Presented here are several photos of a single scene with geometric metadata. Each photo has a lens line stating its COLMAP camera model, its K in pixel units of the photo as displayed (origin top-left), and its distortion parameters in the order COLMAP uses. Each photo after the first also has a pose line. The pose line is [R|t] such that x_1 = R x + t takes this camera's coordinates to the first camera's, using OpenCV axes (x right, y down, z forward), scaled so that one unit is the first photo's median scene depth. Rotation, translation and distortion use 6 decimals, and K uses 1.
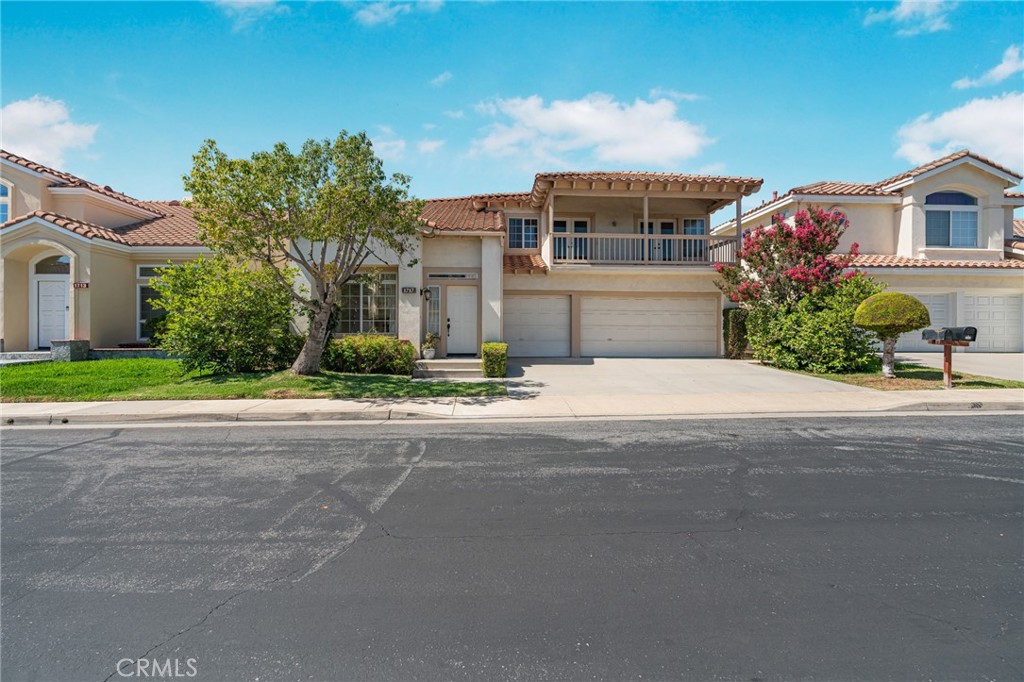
lens RADIAL K [[469.5, 0, 512.8], [0, 469.5, 335.2], [0, 0, 1]] dist [-0.001676, 0.000537]
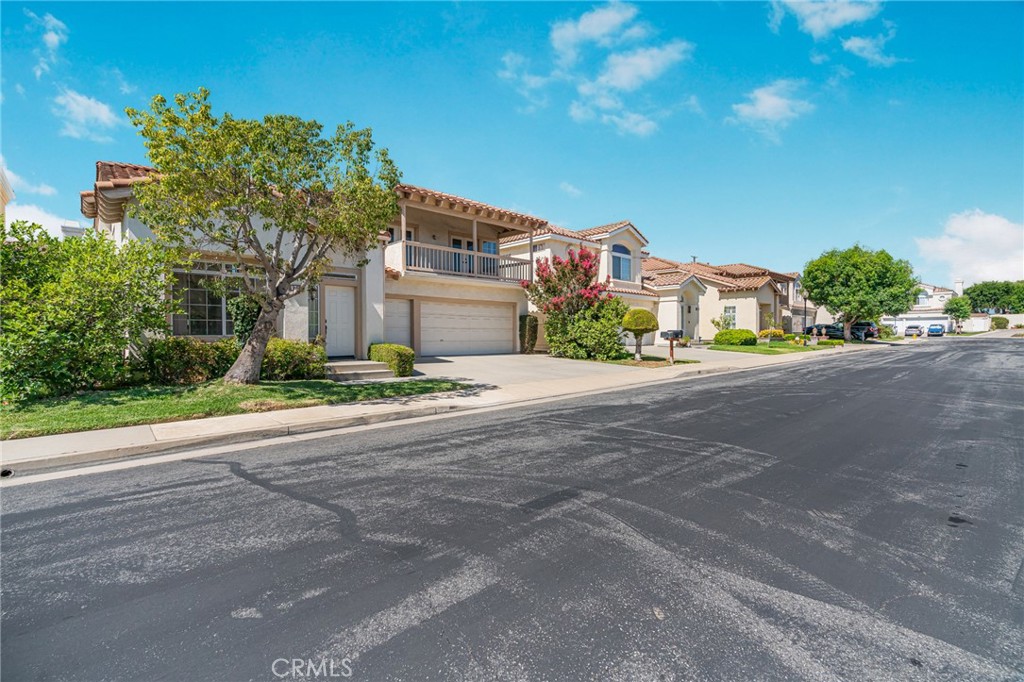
lens RADIAL K [[465.2, 0, 512.0], [0, 465.2, 341.0], [0, 0, 1]] dist [-0.020411, 0.011595]
pose [[0.765370, -0.011797, 0.643483, -0.412680], [0.006732, 0.999924, 0.010325, 0.000569], [-0.643556, -0.003570, 0.765391, 0.035924]]
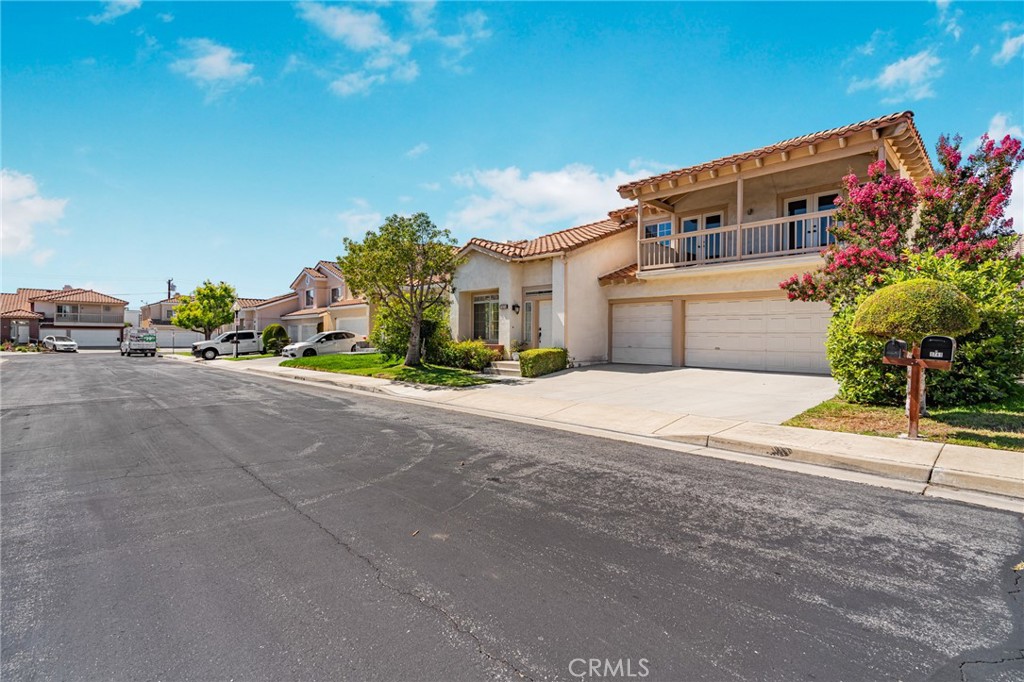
lens RADIAL K [[483.8, 0, 512.0], [0, 483.8, 341.0], [0, 0, 1]] dist [-0.001550, 0.000059]
pose [[0.653904, 0.009424, -0.756519, 0.686805], [-0.006722, 0.999955, 0.006647, -0.008988], [0.756548, 0.000739, 0.653938, 0.125217]]
